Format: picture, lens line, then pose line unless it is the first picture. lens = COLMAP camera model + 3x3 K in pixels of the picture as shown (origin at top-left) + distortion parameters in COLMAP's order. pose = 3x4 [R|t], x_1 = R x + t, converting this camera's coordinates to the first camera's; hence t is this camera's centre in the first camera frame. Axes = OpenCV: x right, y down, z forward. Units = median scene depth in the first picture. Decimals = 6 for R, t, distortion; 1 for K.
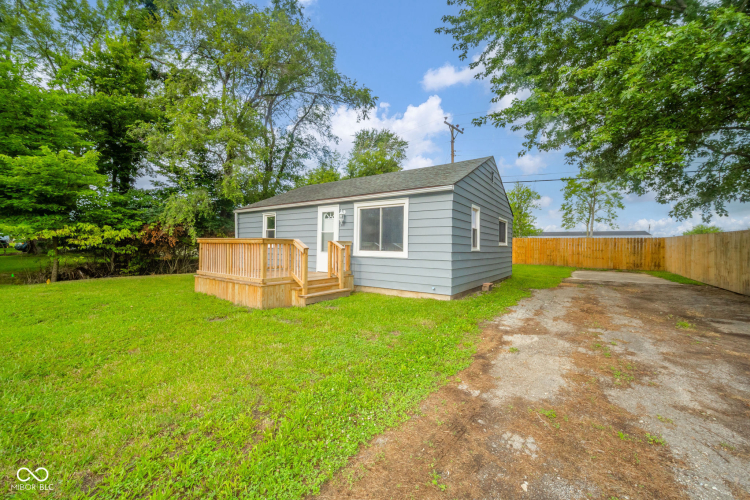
lens RADIAL K [[263.4, 0, 385.0], [0, 263.4, 249.1], [0, 0, 1]] dist [0.000451, -0.000654]
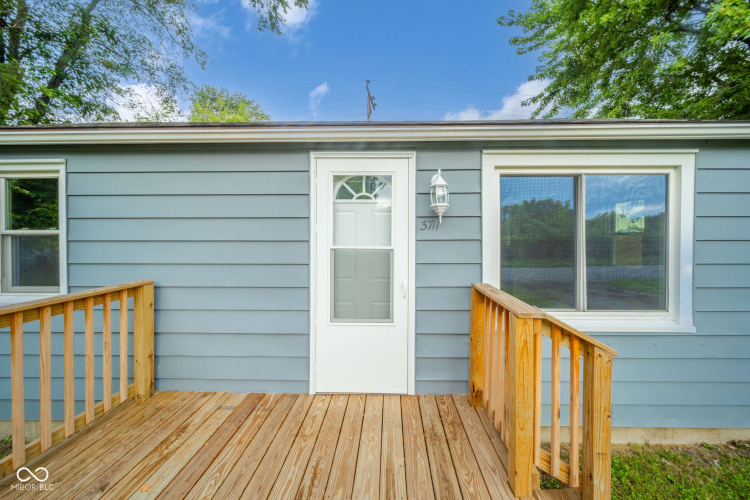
lens RADIAL K [[263.4, 0, 385.0], [0, 263.4, 249.1], [0, 0, 1]] dist [0.000451, -0.000654]
pose [[0.860336, -0.030254, 0.508829, -0.325338], [0.014775, 0.999298, 0.034433, -0.072108], [-0.509513, -0.022106, 0.860179, 0.730000]]
